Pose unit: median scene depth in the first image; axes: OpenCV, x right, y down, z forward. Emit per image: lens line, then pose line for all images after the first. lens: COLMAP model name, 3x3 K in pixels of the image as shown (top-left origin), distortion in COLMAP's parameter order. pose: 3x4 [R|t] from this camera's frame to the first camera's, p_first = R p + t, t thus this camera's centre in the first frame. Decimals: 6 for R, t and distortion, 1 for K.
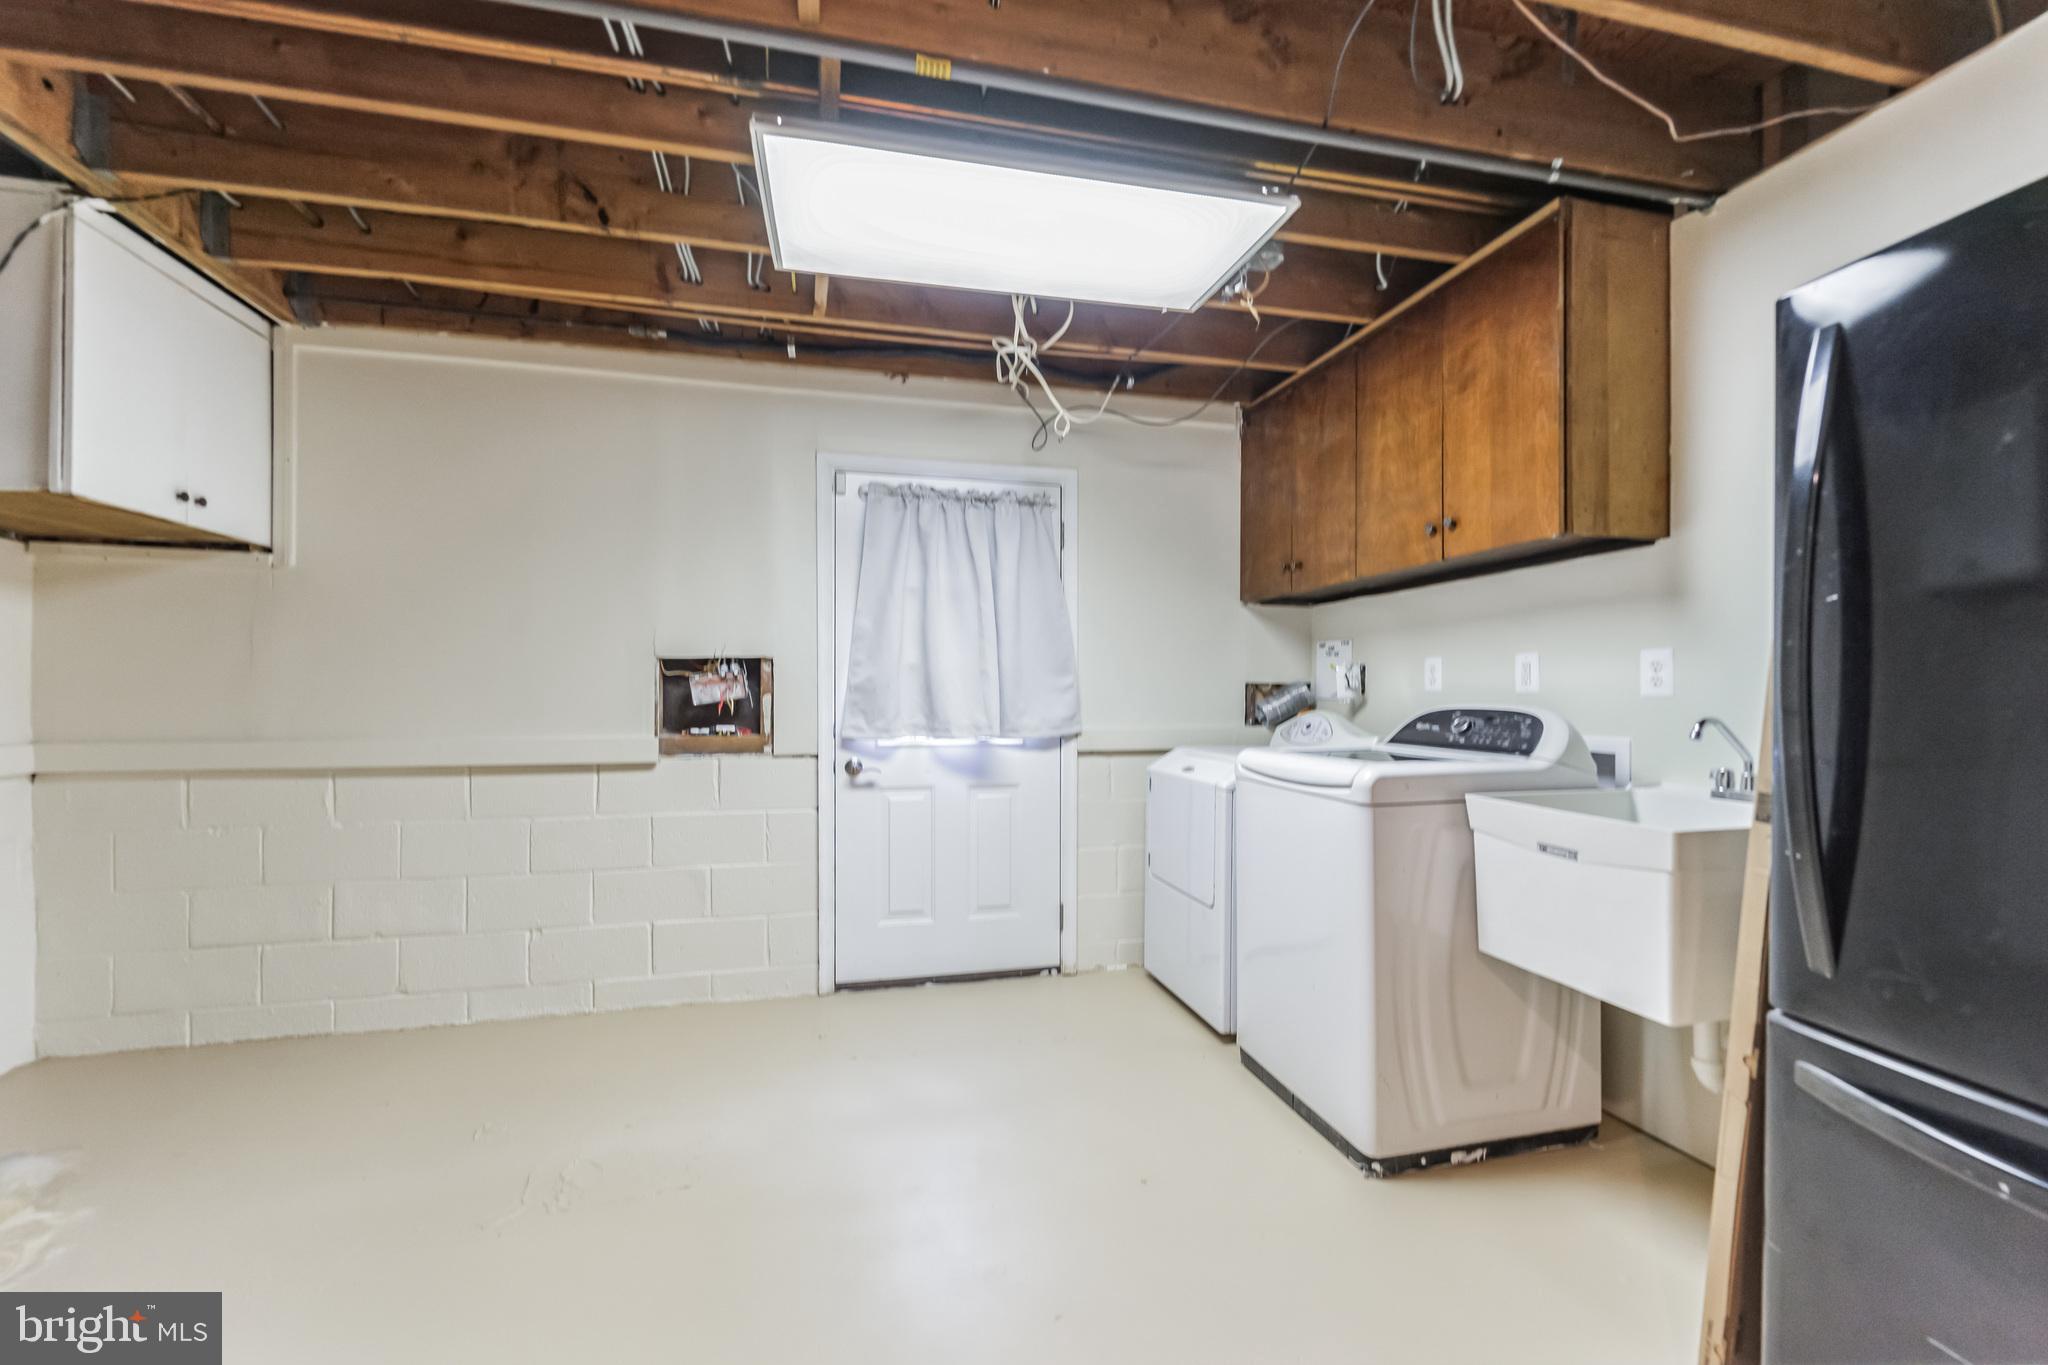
lens RADIAL K [[826.0, 0, 1027.8], [0, 826.0, 680.5], [0, 0, 1]] dist [-0.000290, -0.000276]
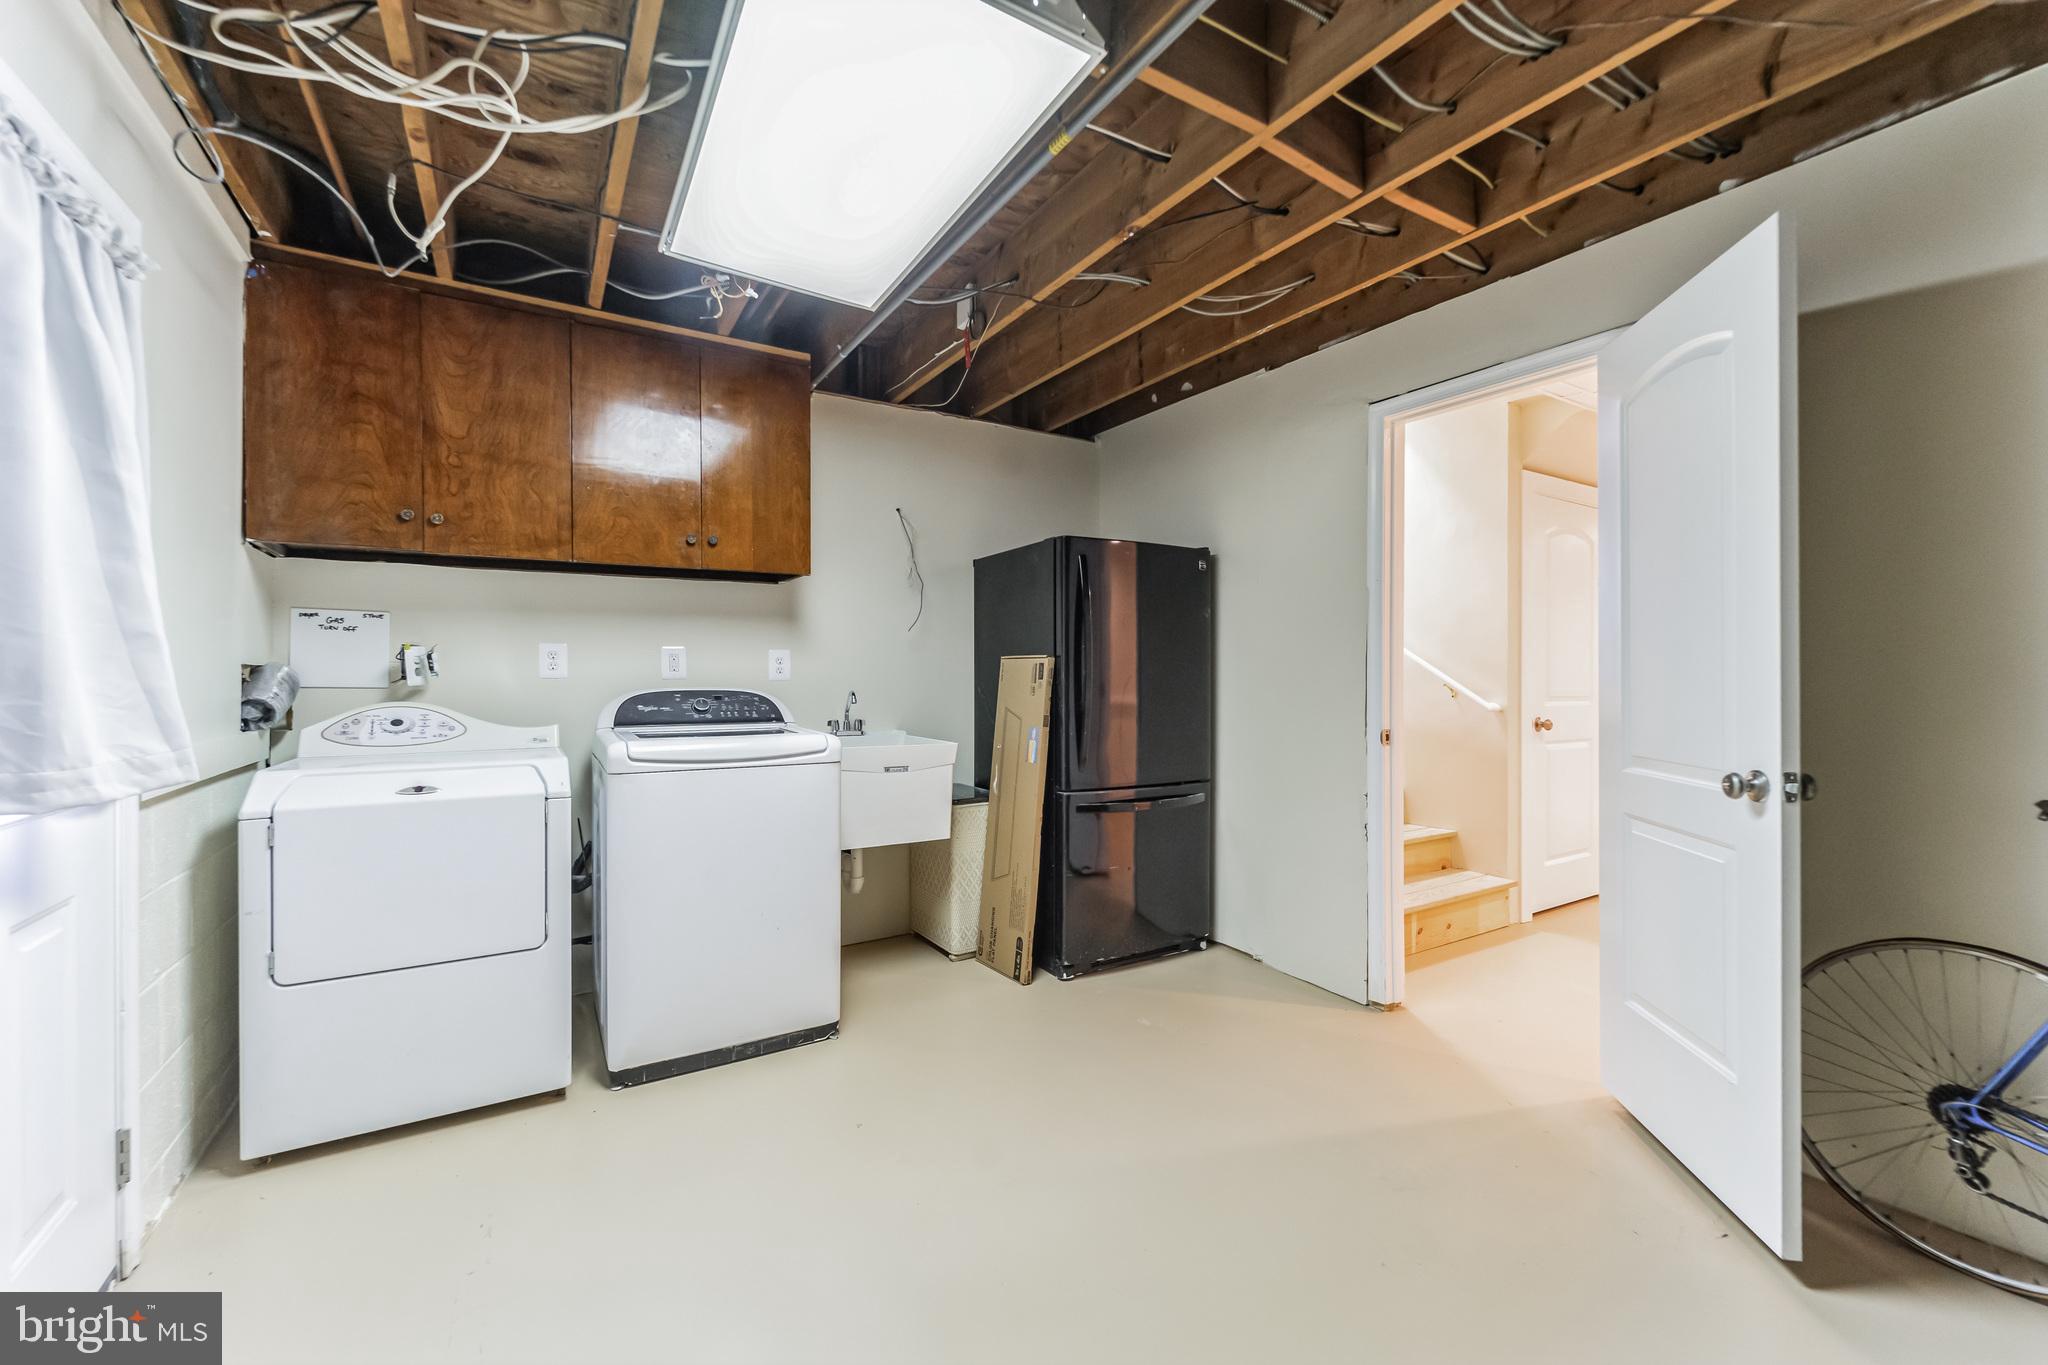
lens RADIAL K [[827.5, 0, 1028.9], [0, 827.5, 674.3], [0, 0, 1]] dist [-0.000260, -0.000253]
pose [[-0.304027, -0.000379, 0.952663, -0.622028], [-0.012504, 0.999915, -0.003593, 0.005955], [-0.952581, -0.013004, -0.304006, 0.714377]]
